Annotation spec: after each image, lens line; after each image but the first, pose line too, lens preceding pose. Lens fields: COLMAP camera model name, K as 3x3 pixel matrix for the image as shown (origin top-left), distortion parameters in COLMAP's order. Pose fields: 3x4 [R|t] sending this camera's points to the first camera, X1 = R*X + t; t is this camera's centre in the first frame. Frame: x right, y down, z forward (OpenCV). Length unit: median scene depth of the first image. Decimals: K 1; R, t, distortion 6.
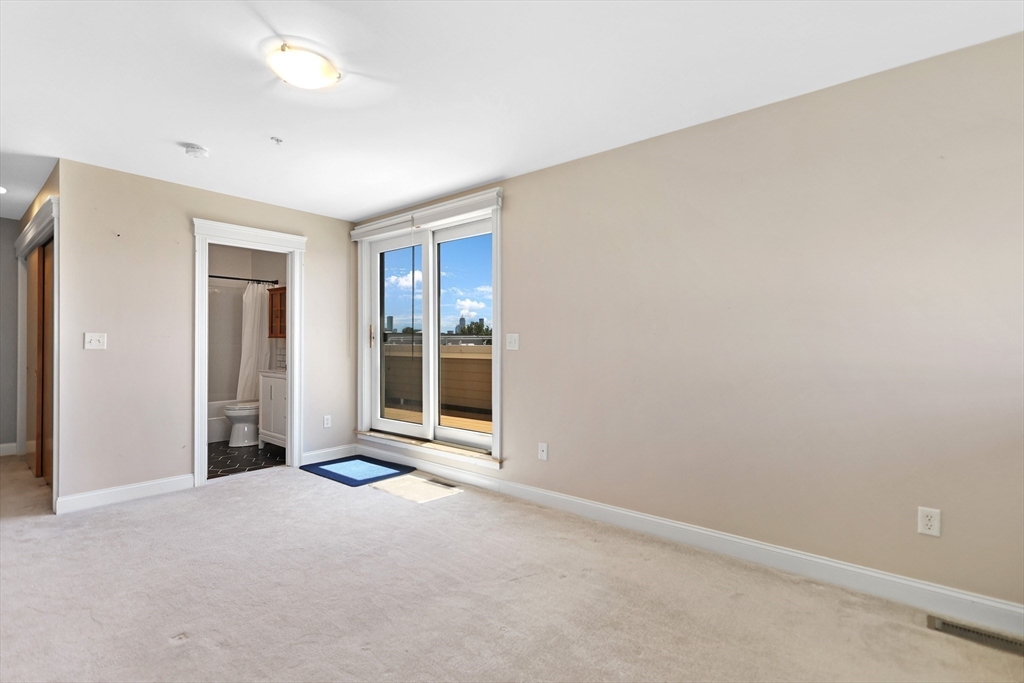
lens RADIAL K [[490.5, 0, 509.9], [0, 490.5, 341.5], [0, 0, 1]] dist [-0.003608, 0.001123]
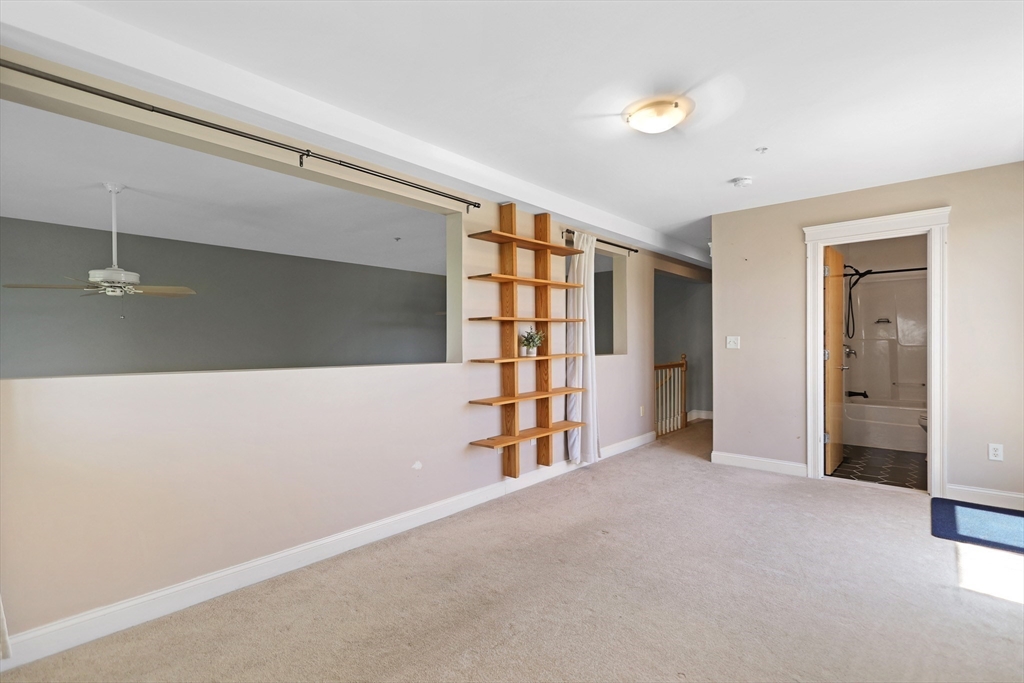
lens RADIAL K [[490.5, 0, 510.9], [0, 490.5, 341.9], [0, 0, 1]] dist [-0.003608, 0.001123]
pose [[-0.041743, -0.004244, -0.999119, 0.466211], [0.005721, 0.999974, -0.004487, 0.000703], [0.999112, -0.005903, -0.041718, 0.401213]]
